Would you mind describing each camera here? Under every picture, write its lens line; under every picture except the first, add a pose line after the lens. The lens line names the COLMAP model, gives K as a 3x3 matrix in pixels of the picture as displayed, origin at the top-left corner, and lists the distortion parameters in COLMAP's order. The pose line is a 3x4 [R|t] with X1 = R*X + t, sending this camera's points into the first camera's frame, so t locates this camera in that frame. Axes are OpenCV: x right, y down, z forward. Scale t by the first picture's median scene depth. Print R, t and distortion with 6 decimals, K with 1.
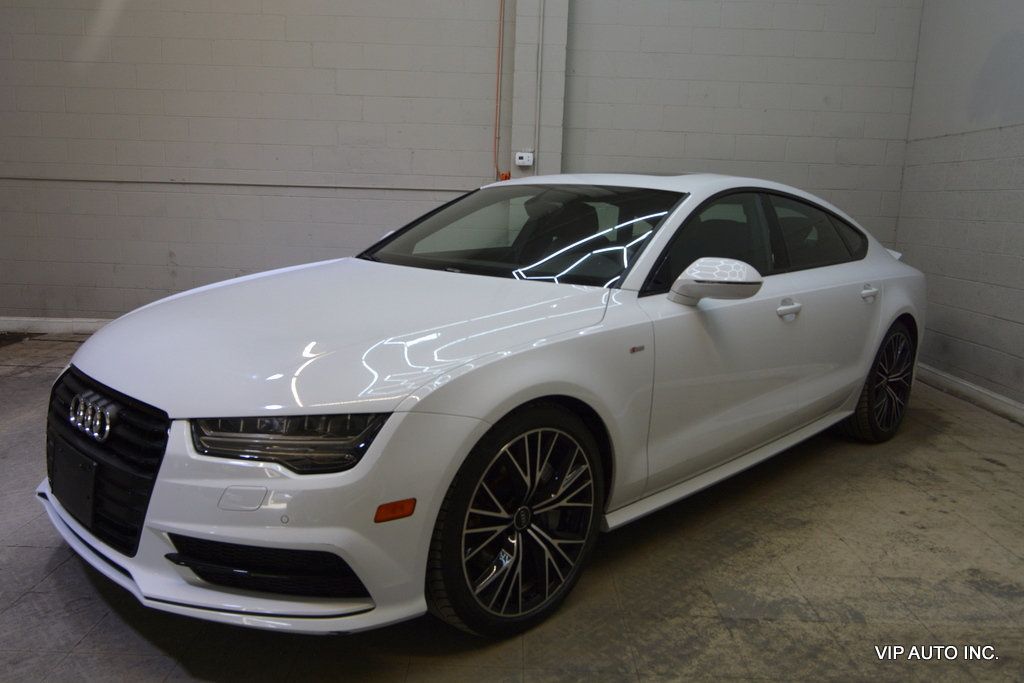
lens RADIAL K [[789.2, 0, 503.1], [0, 789.2, 335.9], [0, 0, 1]] dist [-0.010133, 0.011507]
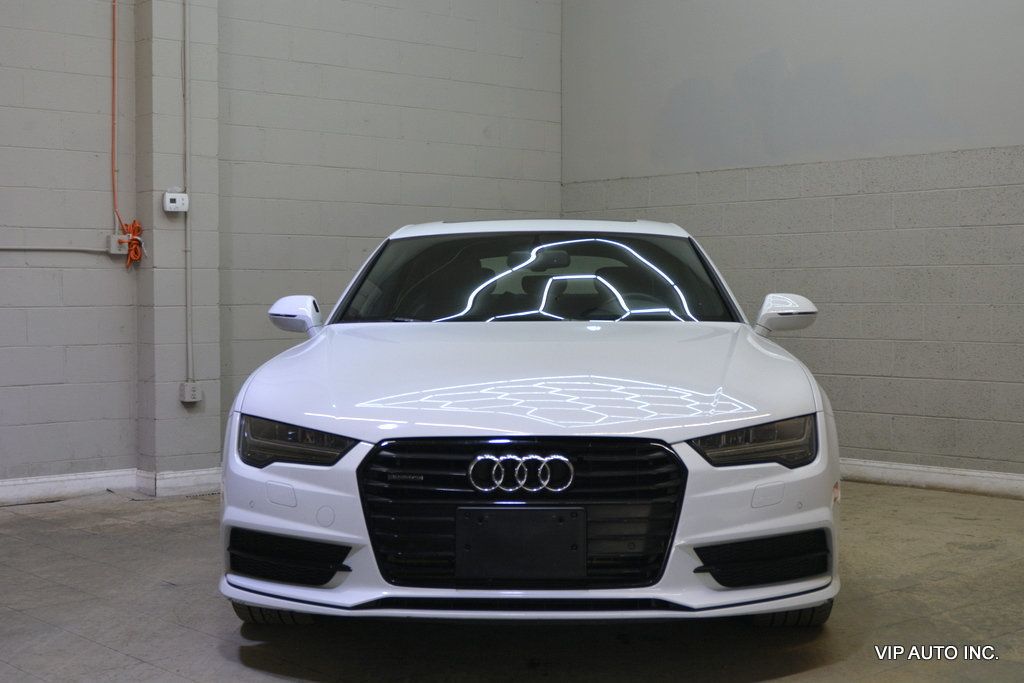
lens RADIAL K [[1470.4, 0, 512.8], [0, 1470.4, 339.6], [0, 0, 1]] dist [-0.013898, 0.000000]
pose [[0.734564, -0.057893, 0.676065, -1.379966], [0.142905, 0.987206, -0.070733, 0.055332], [-0.663321, 0.148571, 0.733439, -0.240005]]
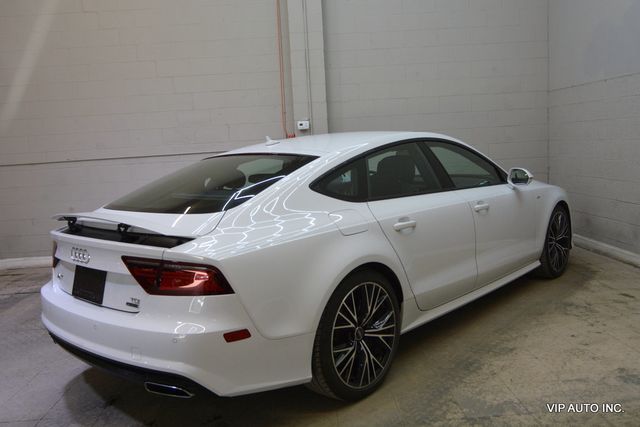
lens RADIAL K [[540.2, 0, 315.7], [0, 540.2, 209.1], [0, 0, 1]] dist [-0.007417, 0.004207]
pose [[0.994424, -0.095939, 0.043769, -0.022946], [0.097951, 0.994108, -0.046420, -0.028600], [-0.039057, 0.050449, 0.997963, -0.063265]]
